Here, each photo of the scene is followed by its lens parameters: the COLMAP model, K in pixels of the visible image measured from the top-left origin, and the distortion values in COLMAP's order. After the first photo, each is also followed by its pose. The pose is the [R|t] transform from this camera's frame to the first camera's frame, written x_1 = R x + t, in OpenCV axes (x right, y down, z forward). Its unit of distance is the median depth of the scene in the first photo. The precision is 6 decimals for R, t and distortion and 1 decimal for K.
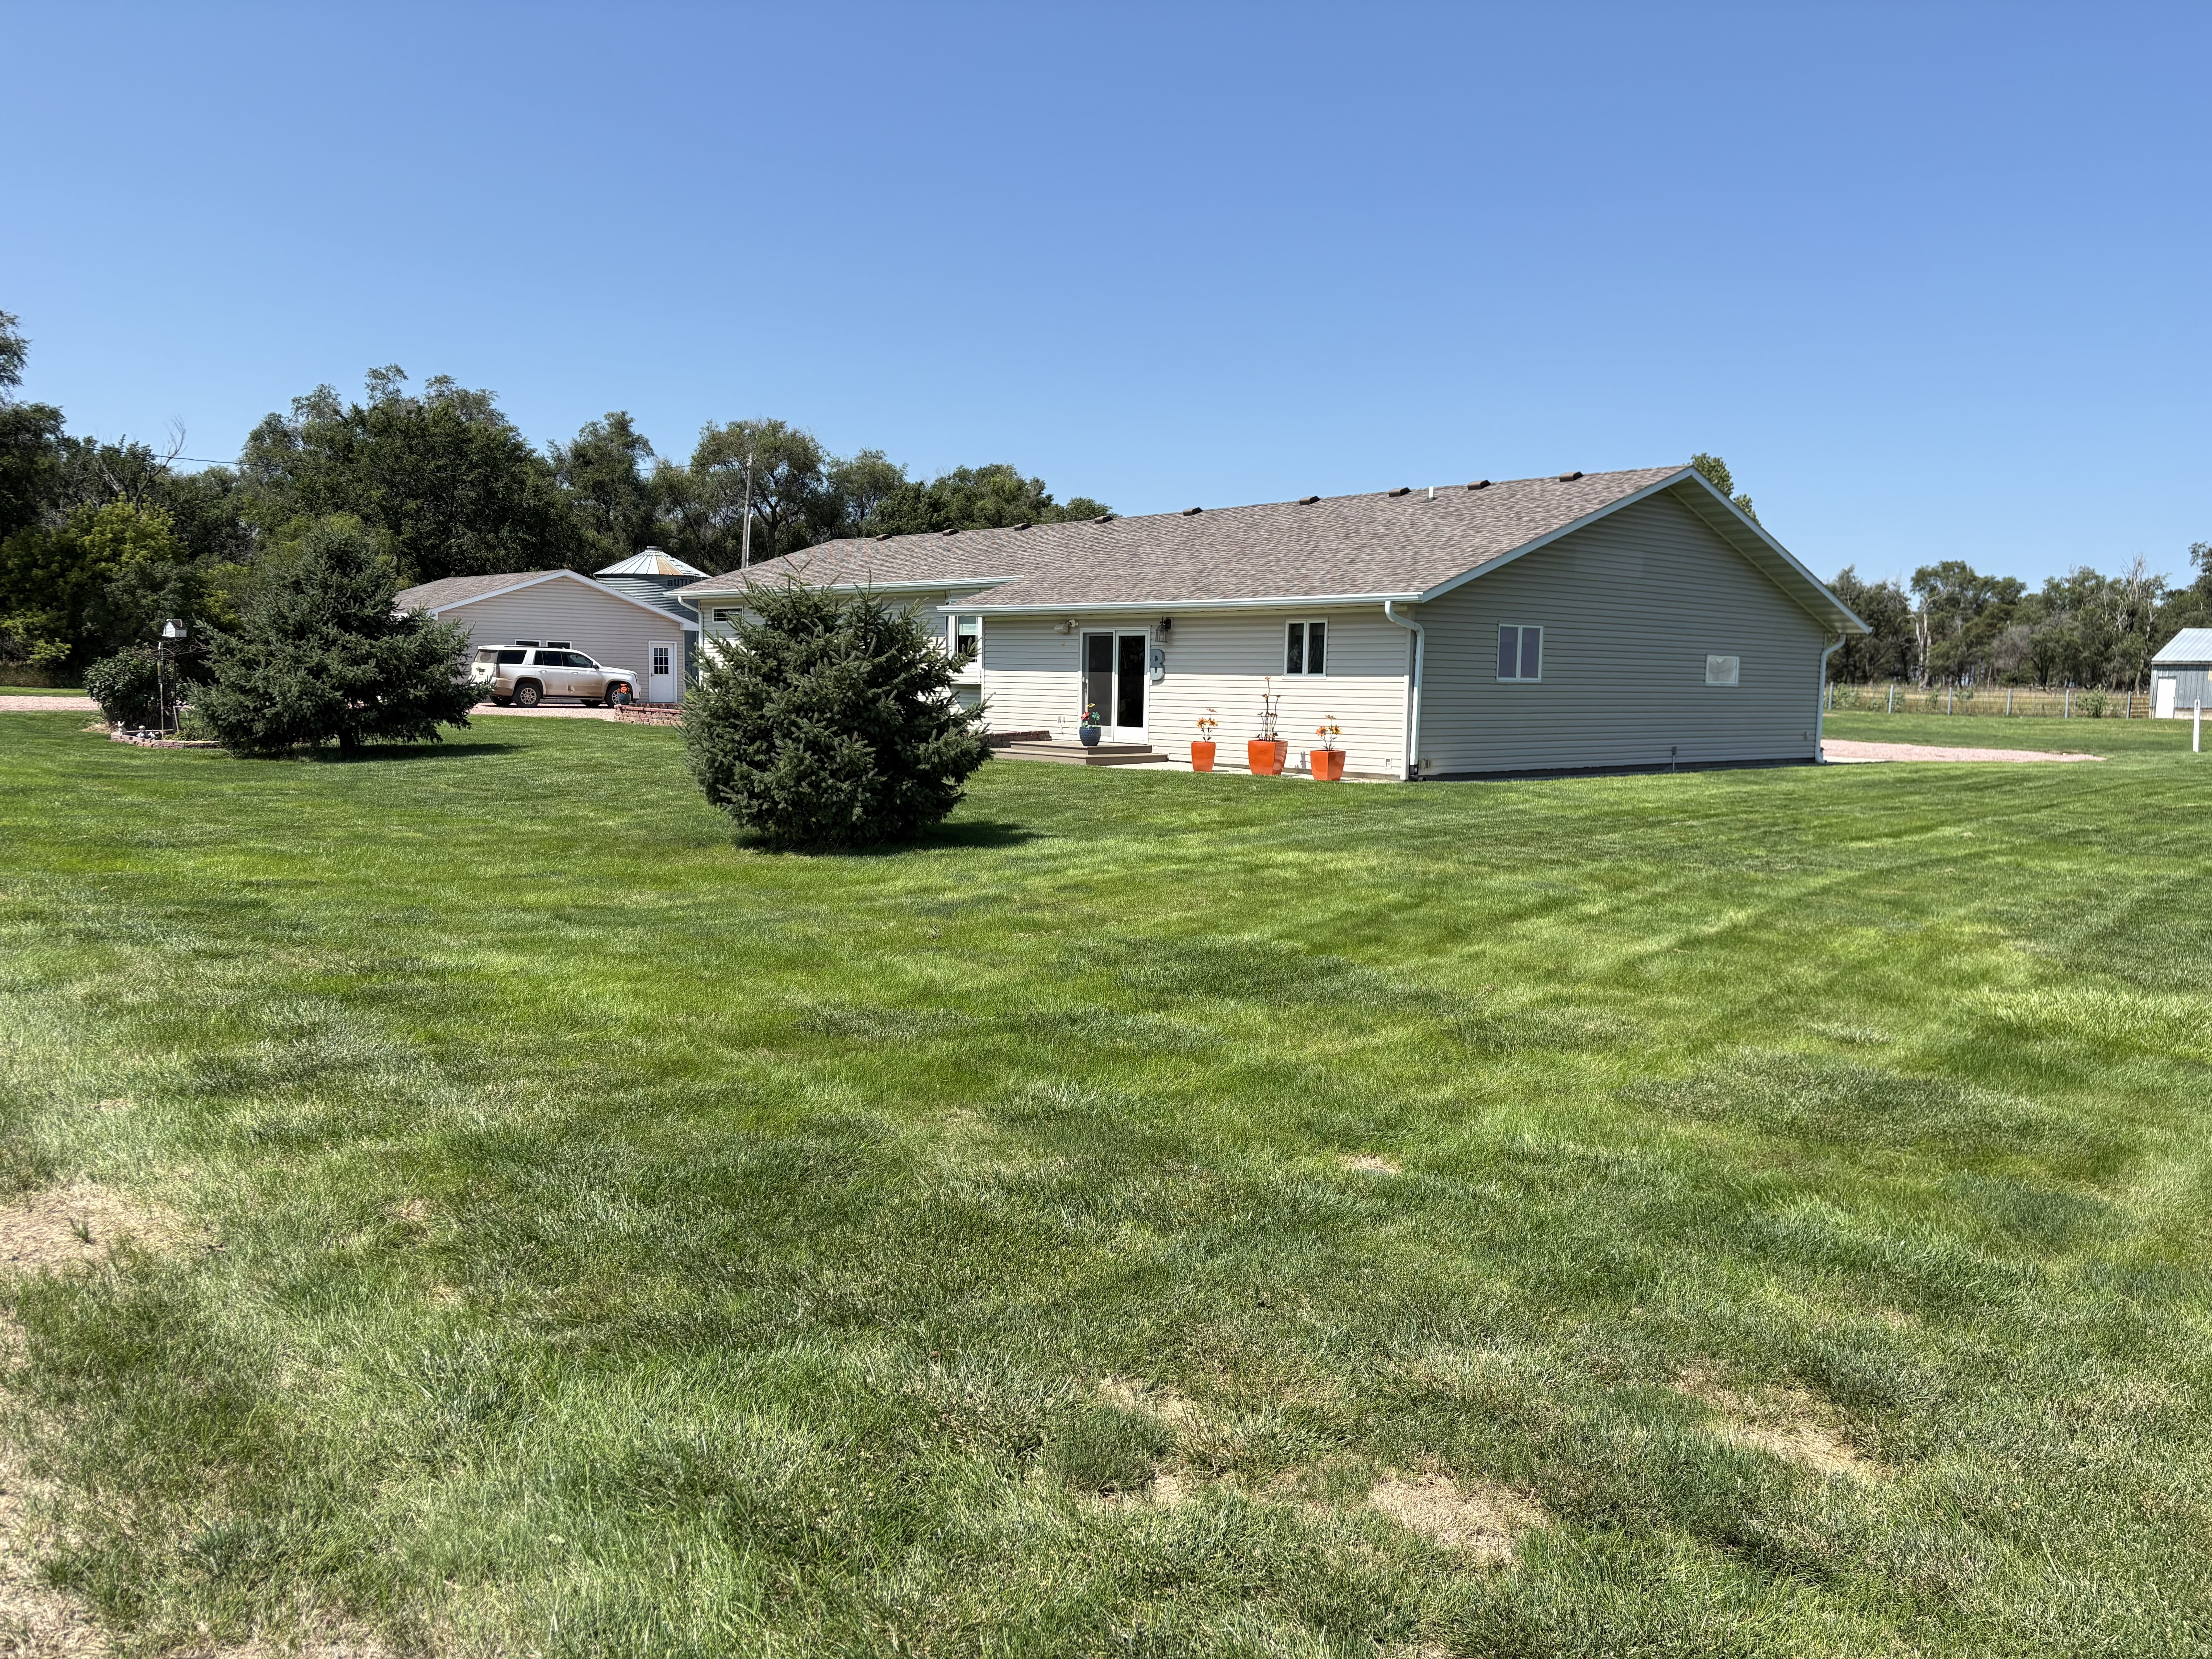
lens RADIAL K [[1655.5, 0, 1102.4], [0, 1655.5, 826.0], [0, 0, 1]] dist [0.031142, -0.034511]
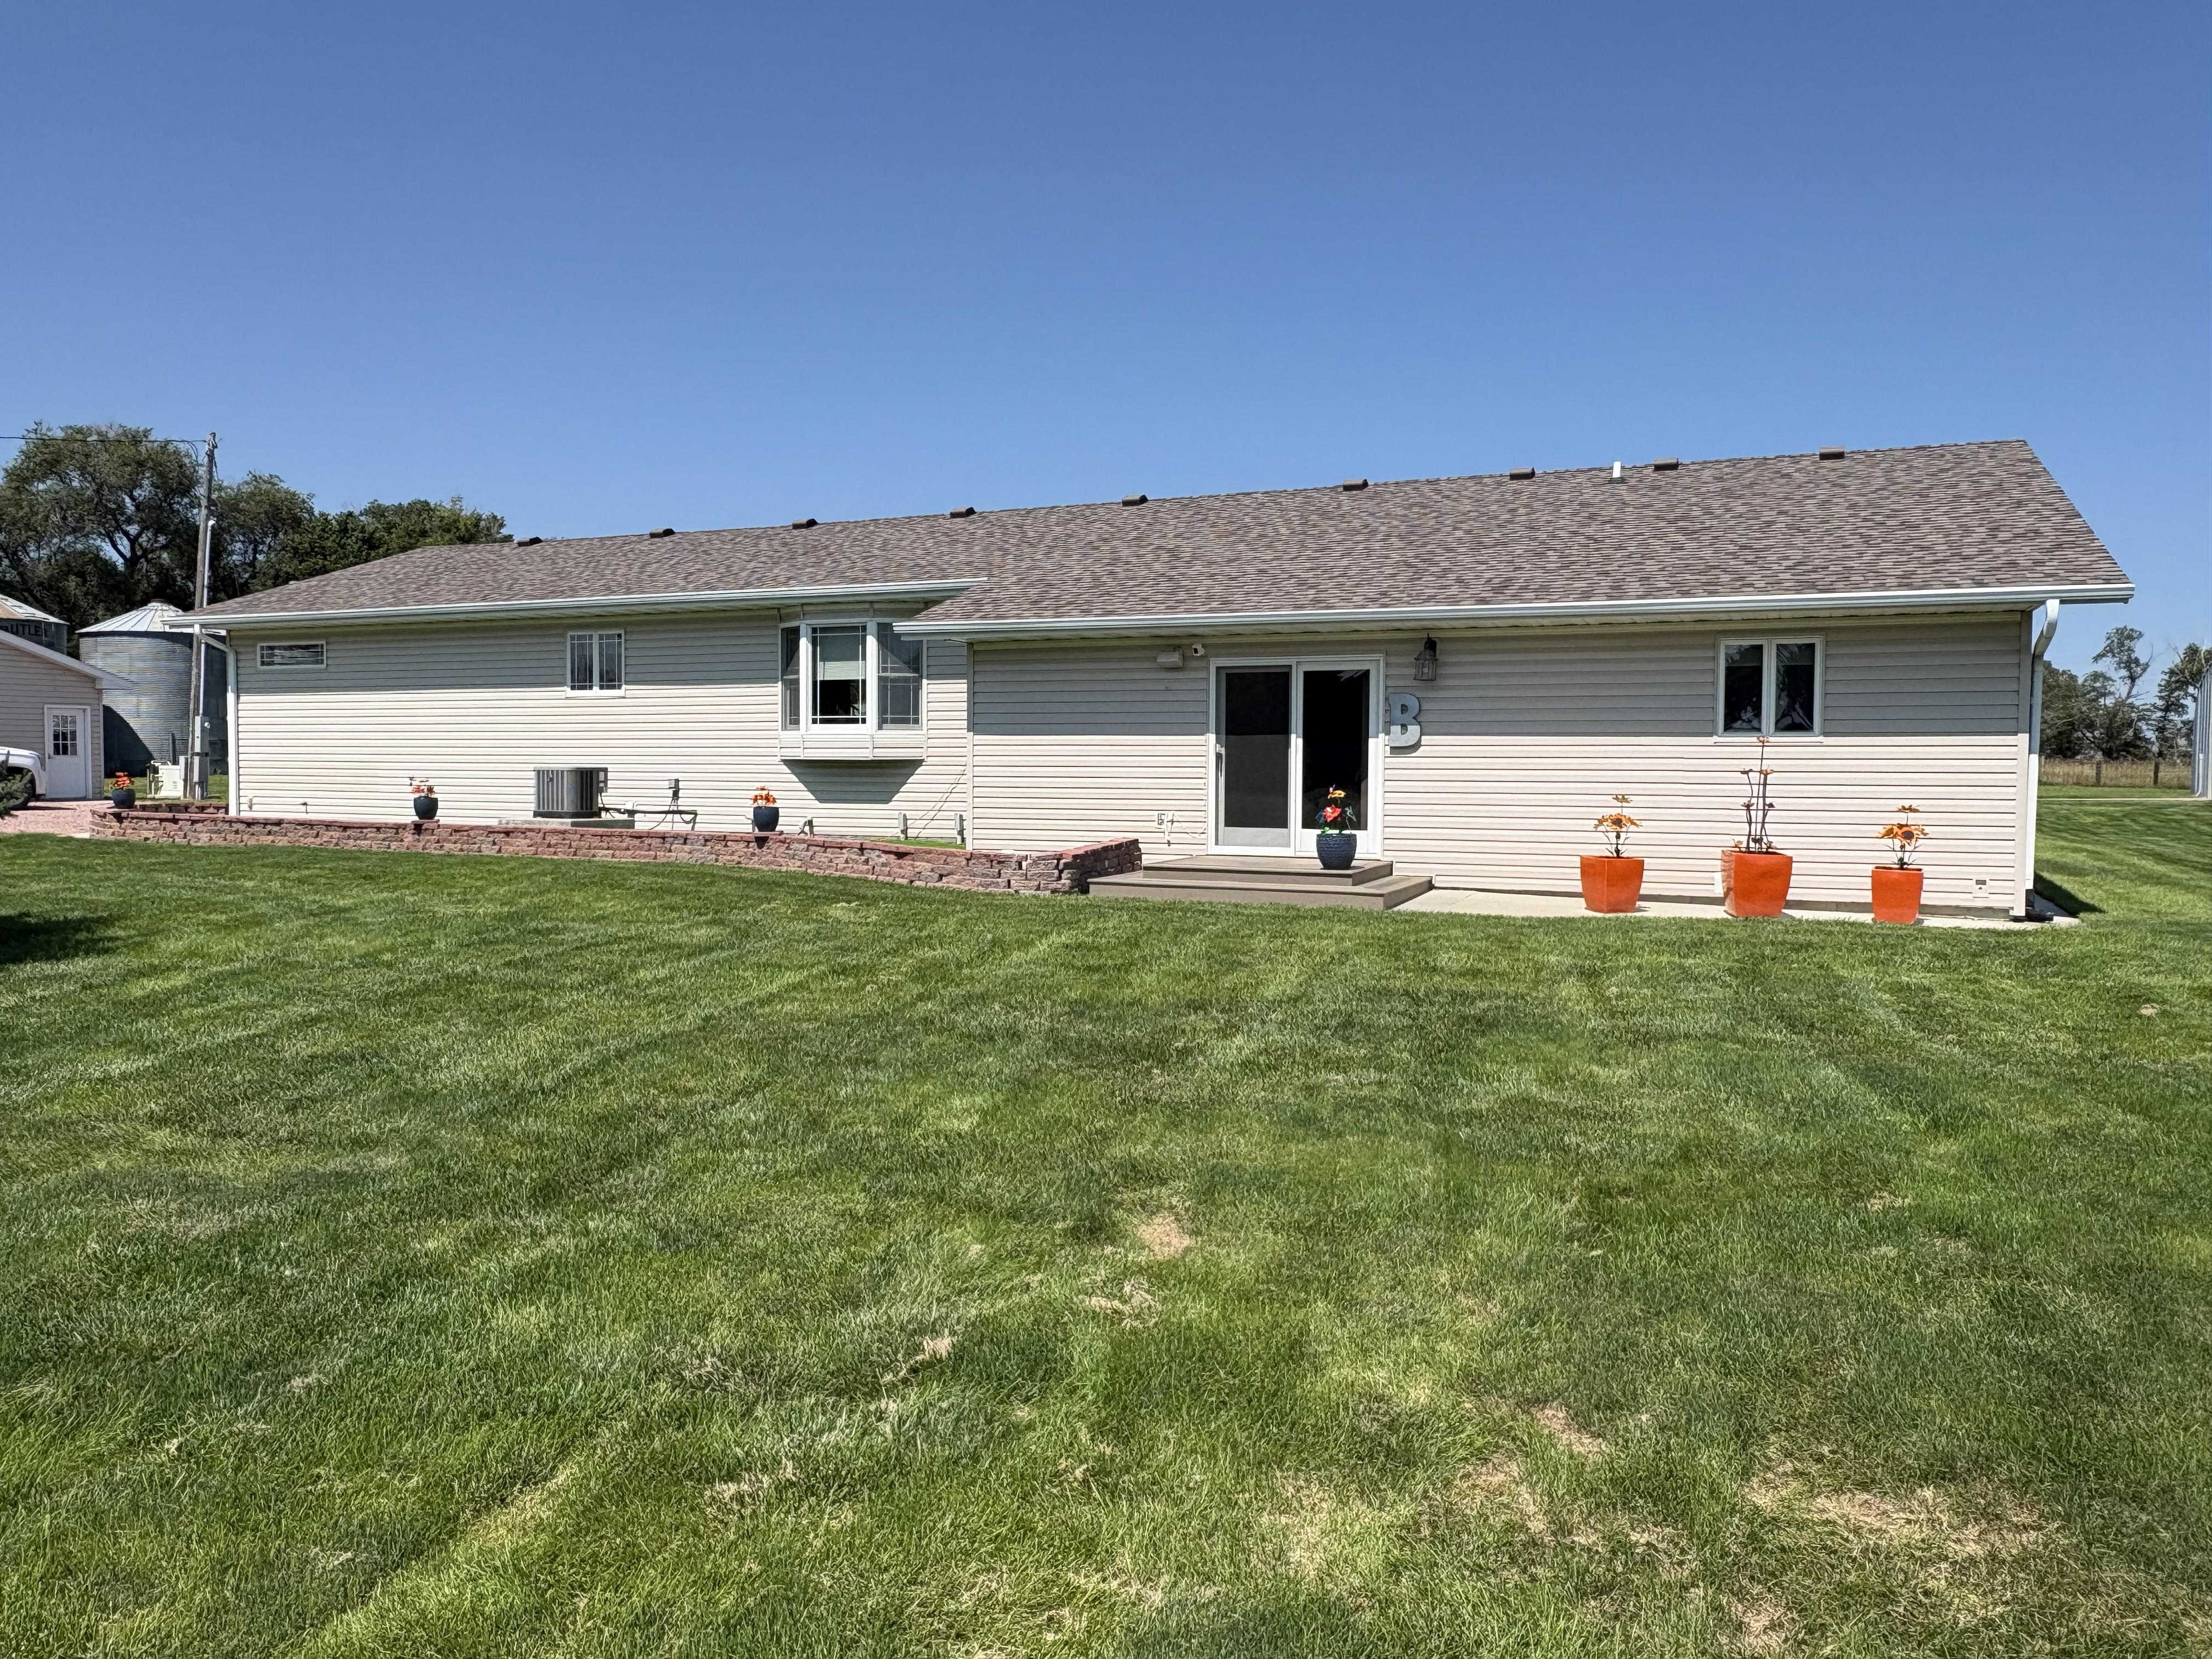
lens RADIAL K [[1587.8, 0, 1091.9], [0, 1587.8, 822.8], [0, 0, 1]] dist [-0.024989, 0.015435]
pose [[0.917736, -0.032626, 0.395850, -0.096342], [0.049490, 0.998247, -0.032461, -0.017072], [-0.394097, 0.049382, 0.917741, 0.185478]]
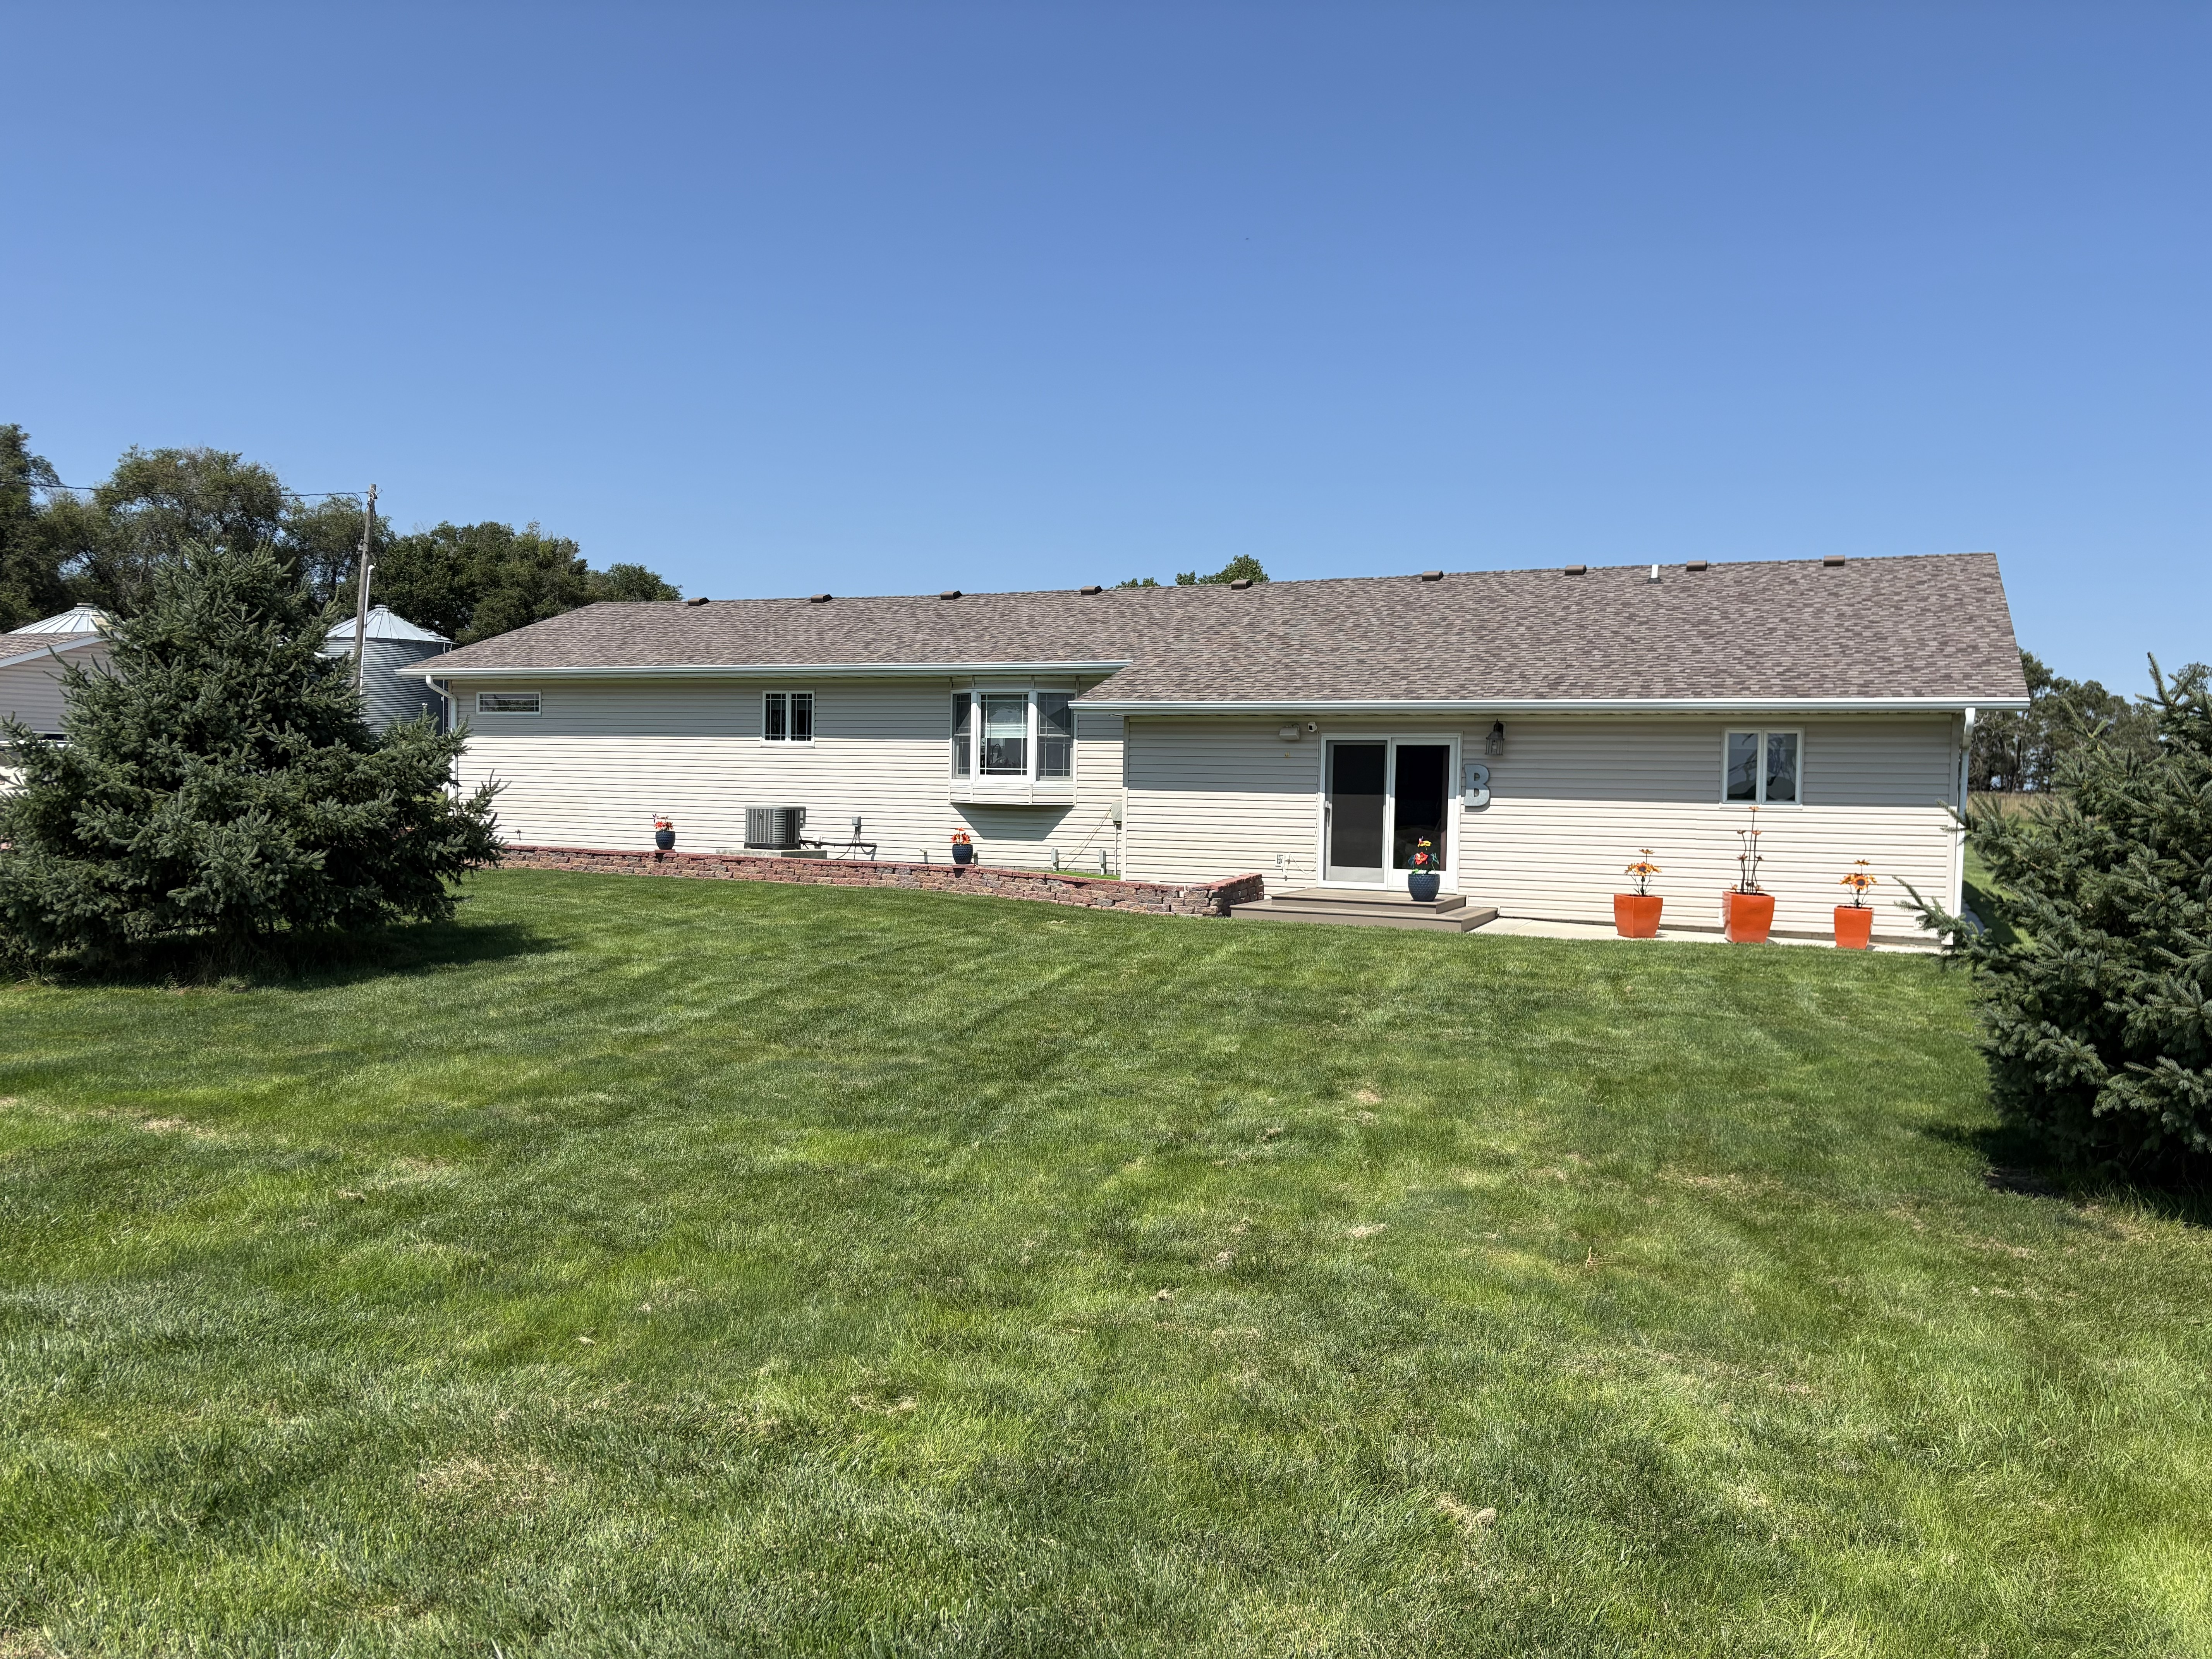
lens RADIAL K [[1655.5, 0, 1112.7], [0, 1655.5, 832.6], [0, 0, 1]] dist [0.031142, -0.034511]
pose [[0.920804, -0.016139, 0.389692, -0.135877], [0.035158, 0.998511, -0.041721, -0.017776], [-0.388439, 0.052117, 0.920000, 0.134156]]
